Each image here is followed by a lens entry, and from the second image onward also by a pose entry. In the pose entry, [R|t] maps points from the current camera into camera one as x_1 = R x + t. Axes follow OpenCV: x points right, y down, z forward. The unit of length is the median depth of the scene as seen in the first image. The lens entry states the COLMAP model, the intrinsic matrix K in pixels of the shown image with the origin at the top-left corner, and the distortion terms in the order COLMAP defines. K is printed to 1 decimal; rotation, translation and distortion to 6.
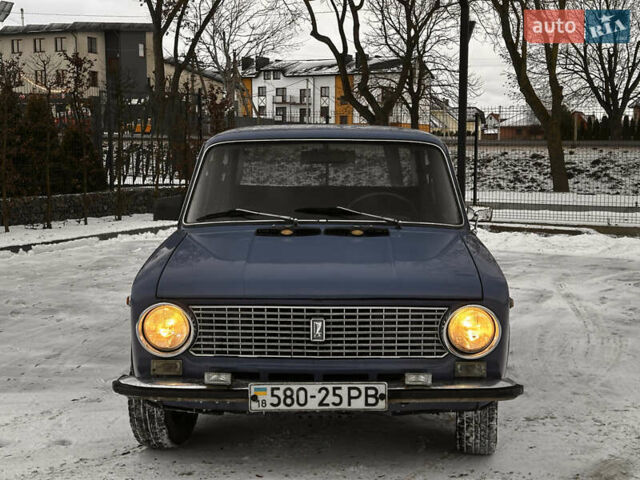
lens RADIAL K [[898.4, 0, 320.0], [0, 898.4, 240.0], [0, 0, 1]] dist [0.107234, 0.040751]
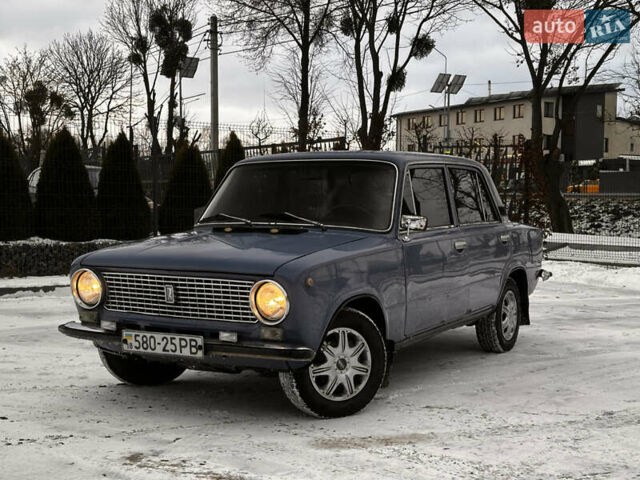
lens RADIAL K [[898.4, 0, 320.0], [0, 898.4, 240.0], [0, 0, 1]] dist [0.107234, 0.040751]
pose [[0.865603, 0.022787, -0.500212, 0.852092], [-0.058131, 0.996782, -0.055186, 0.081613], [0.497345, 0.076847, 0.864143, -0.037008]]
